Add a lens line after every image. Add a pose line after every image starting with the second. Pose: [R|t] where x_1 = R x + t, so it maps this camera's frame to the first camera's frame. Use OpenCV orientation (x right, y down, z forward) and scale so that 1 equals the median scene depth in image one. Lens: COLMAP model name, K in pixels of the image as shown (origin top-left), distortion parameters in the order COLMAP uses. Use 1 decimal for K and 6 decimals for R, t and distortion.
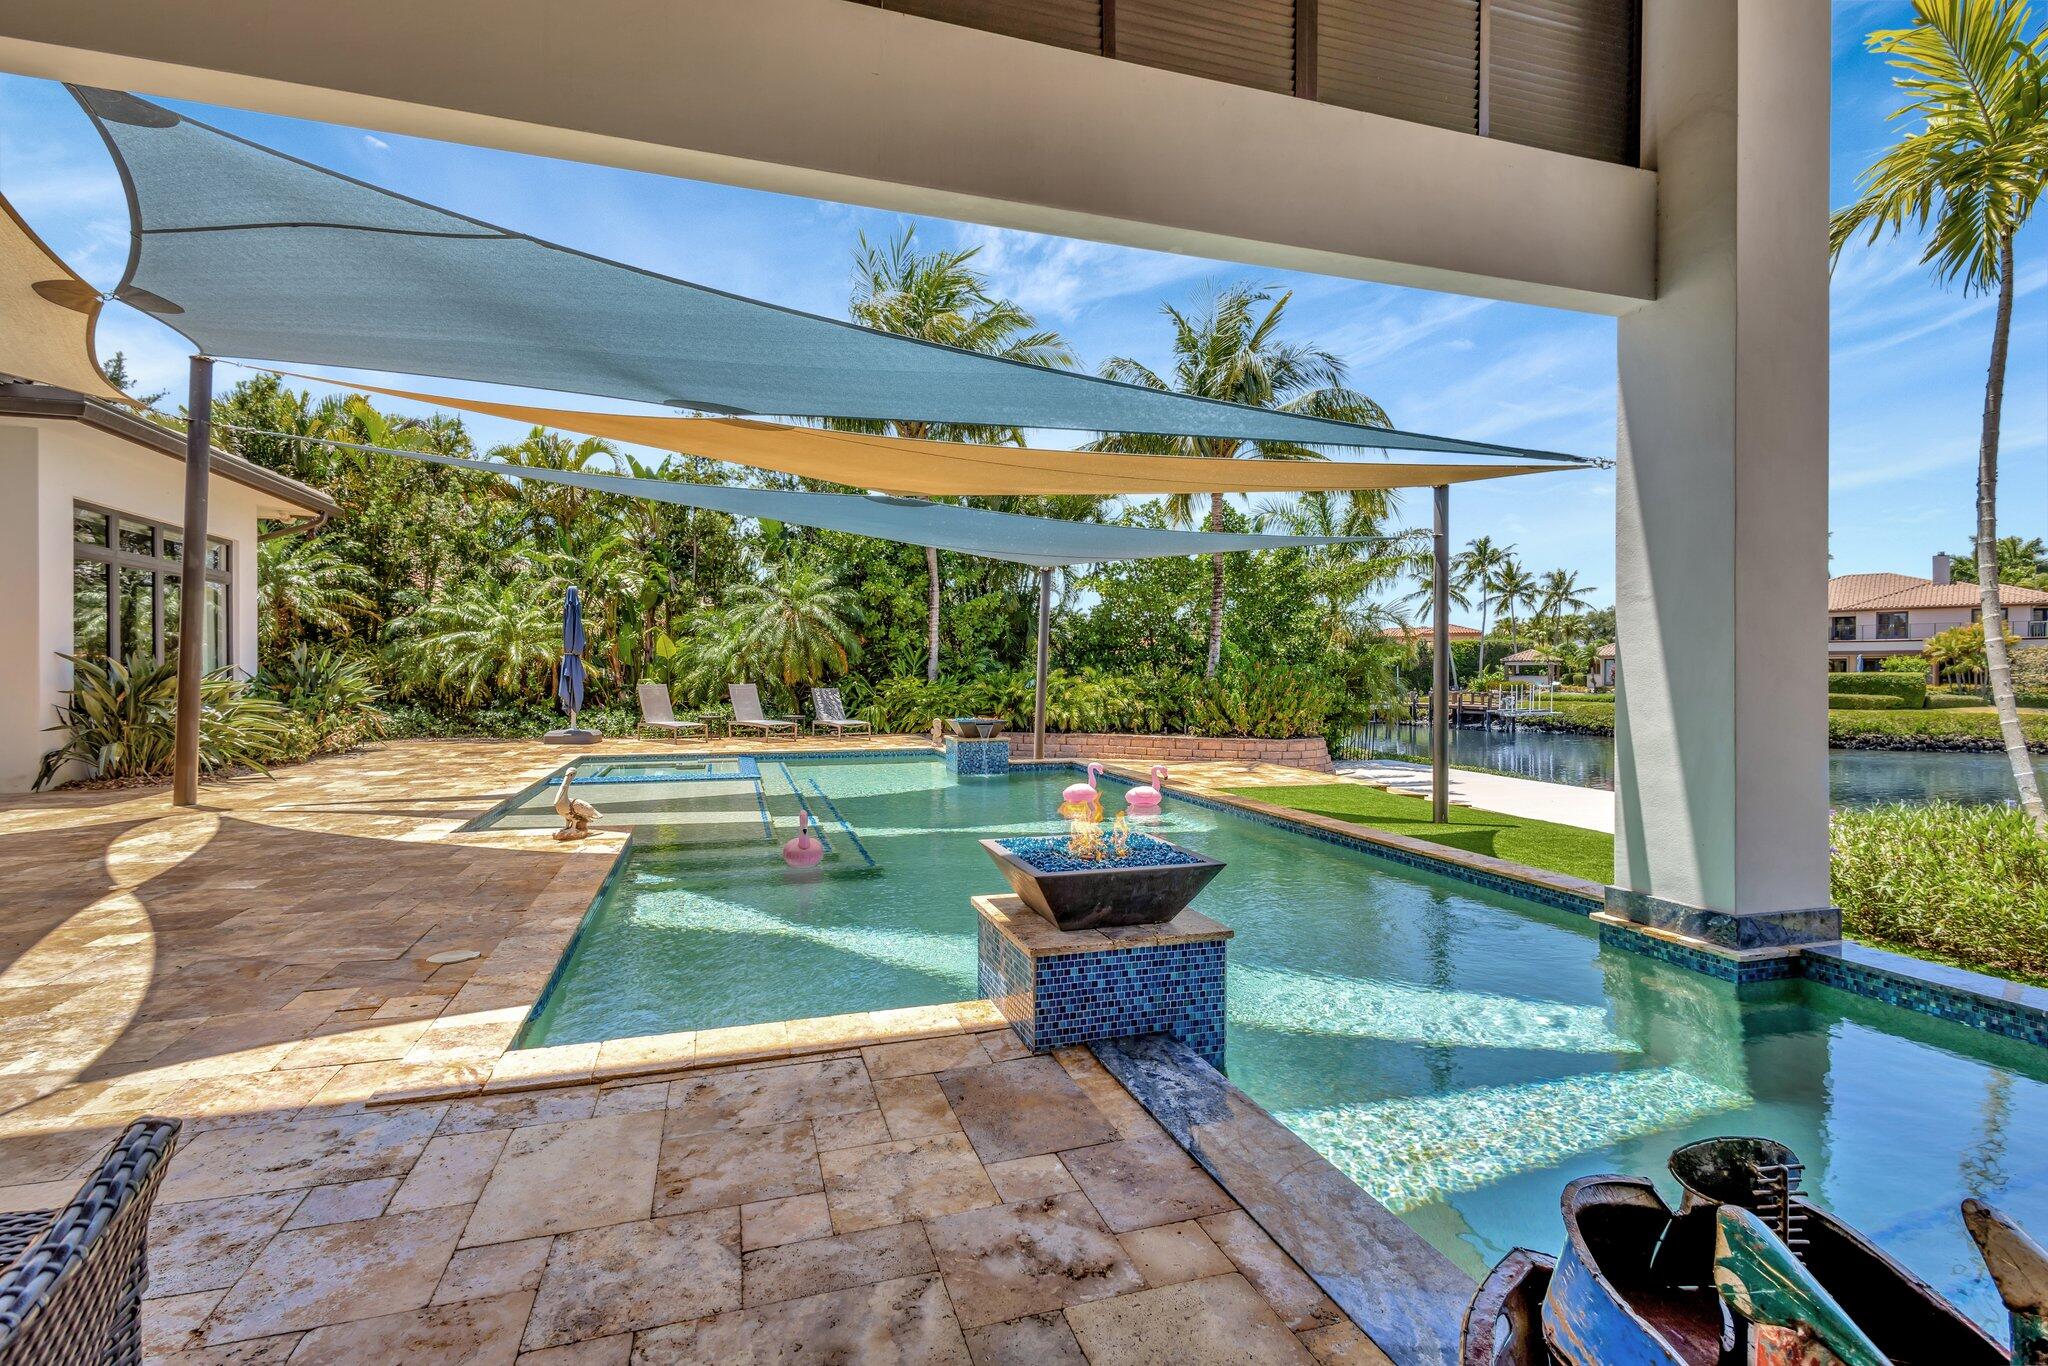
lens RADIAL K [[933.2, 0, 1033.0], [0, 933.2, 684.3], [0, 0, 1]] dist [0.005352, 0.000421]
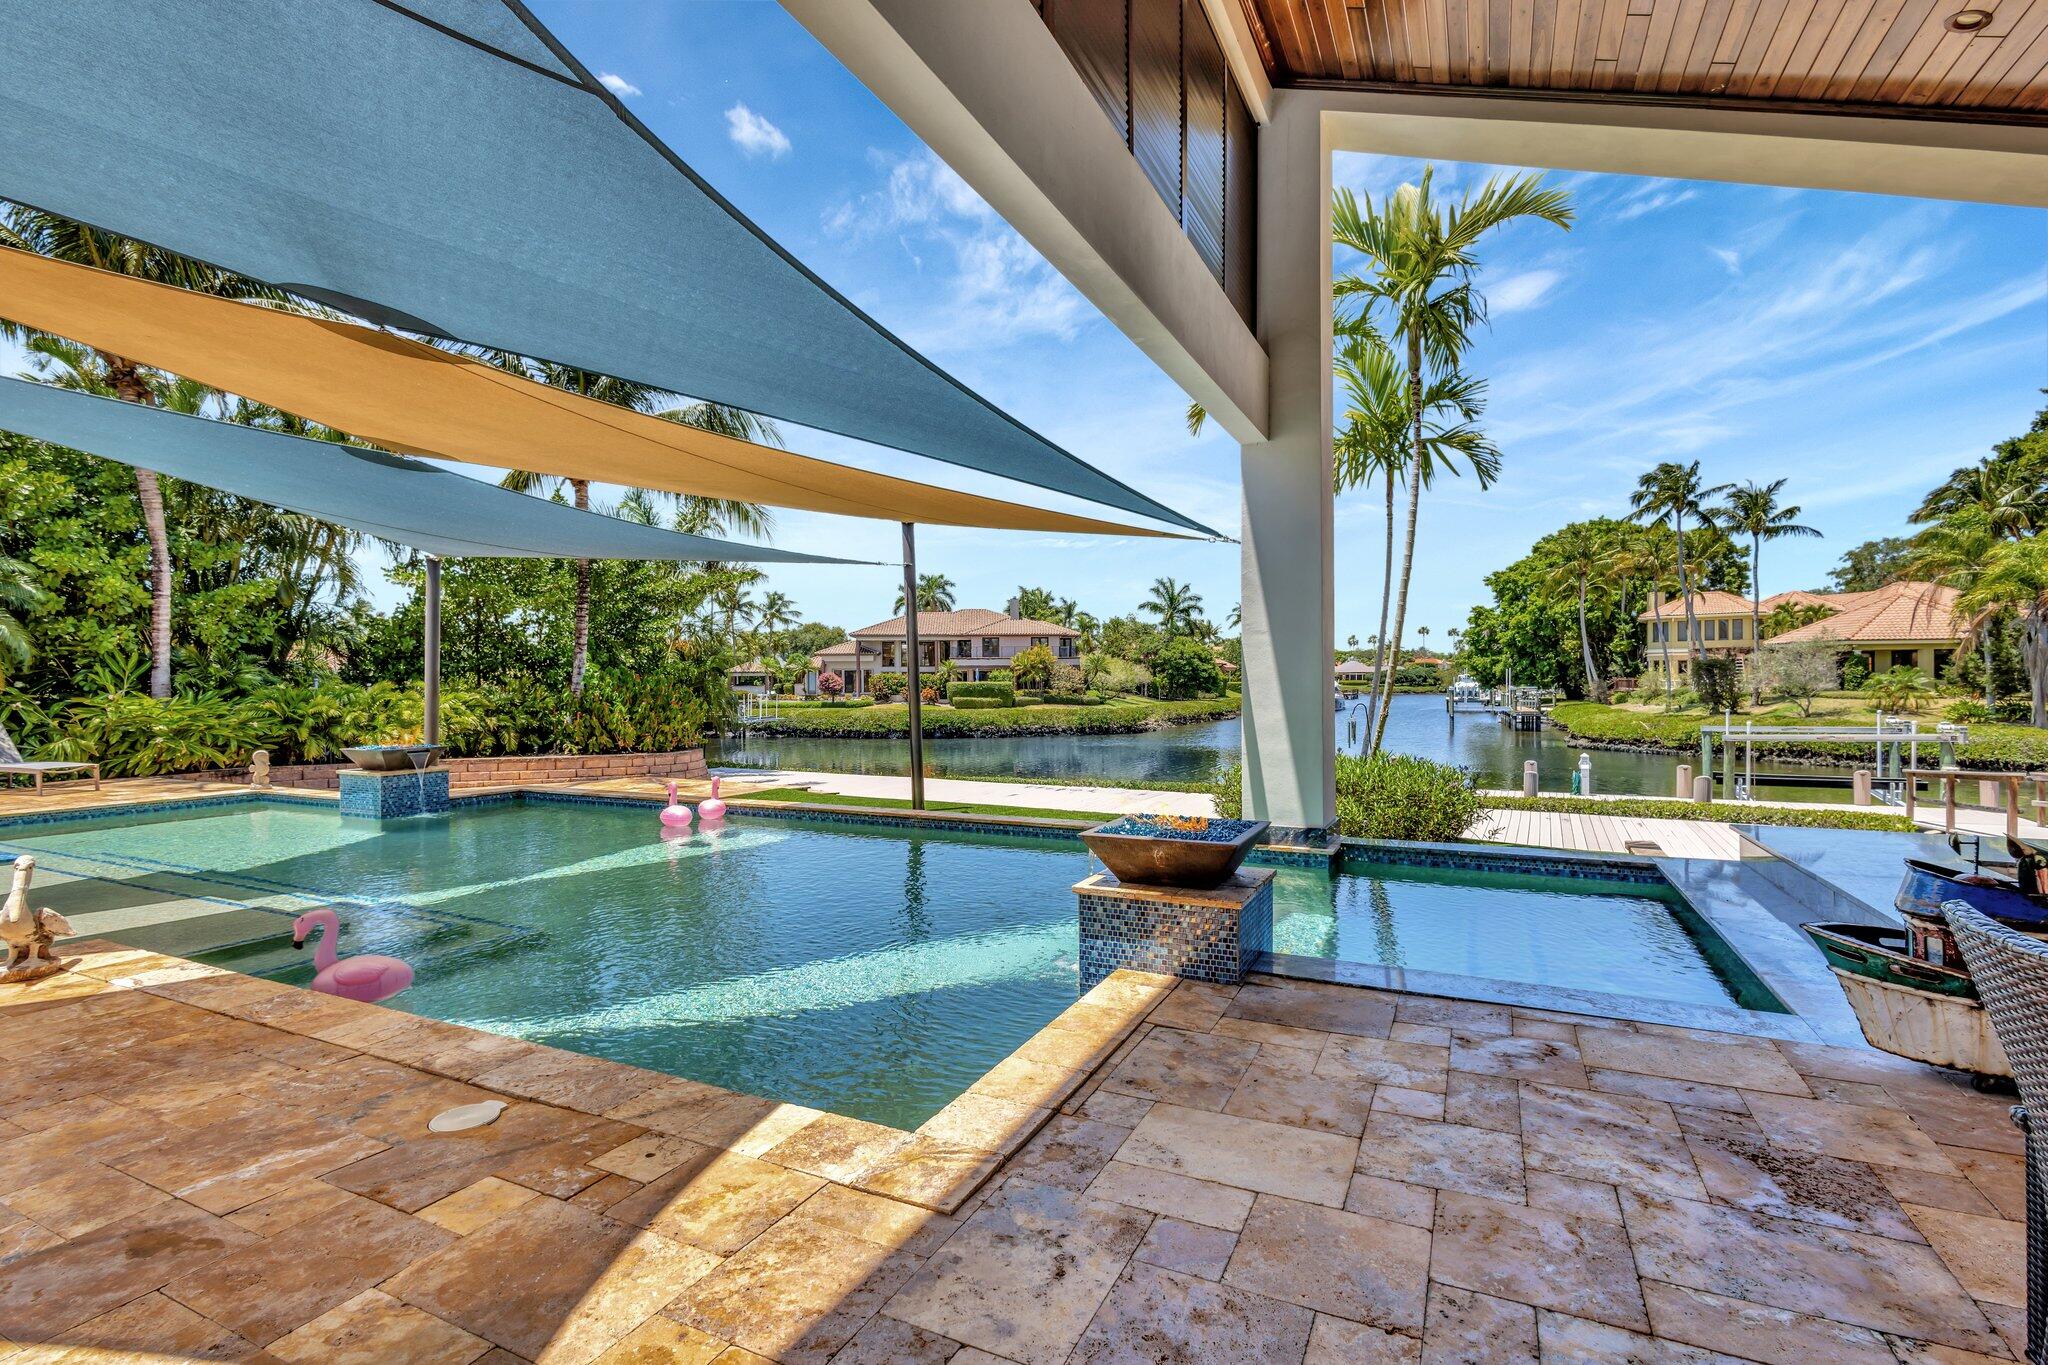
lens RADIAL K [[935.2, 0, 1018.6], [0, 935.2, 681.9], [0, 0, 1]] dist [0.002346, -0.000506]
pose [[0.692020, -0.005300, 0.721859, -0.186524], [0.015896, 0.999842, -0.007898, -0.001084], [-0.721703, 0.016940, 0.691995, 0.057192]]
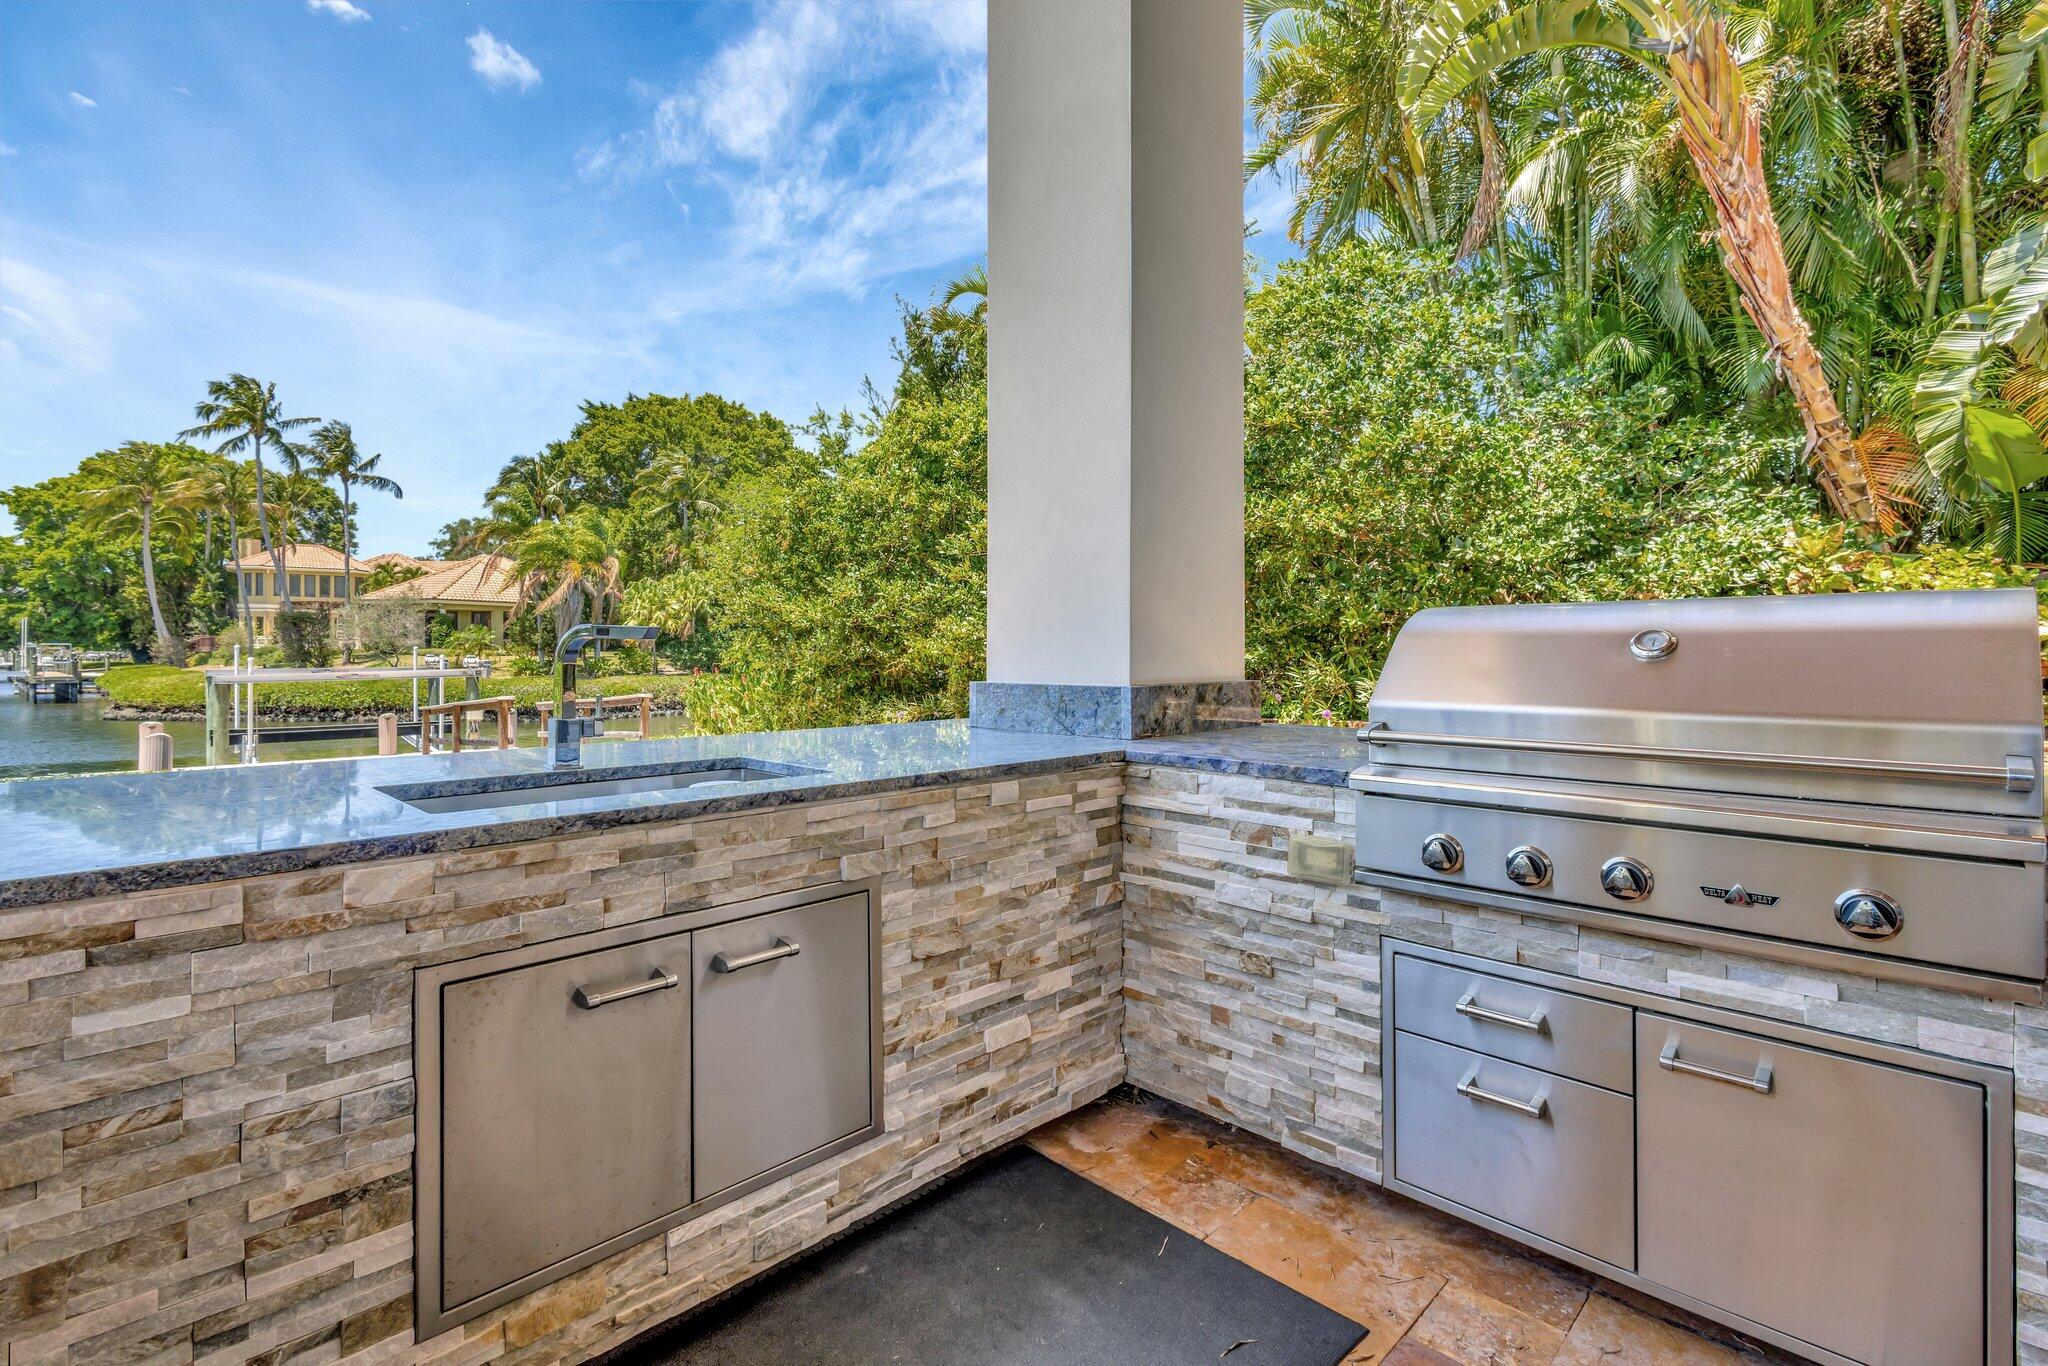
lens RADIAL K [[947.0, 0, 1016.7], [0, 947.0, 659.3], [0, 0, 1]] dist [0.004115, 0.000967]
pose [[-0.472206, -0.011267, 0.881416, 0.153138], [0.004852, 0.999870, 0.015381, 0.042439], [-0.881475, 0.011539, -0.472090, 0.000067]]
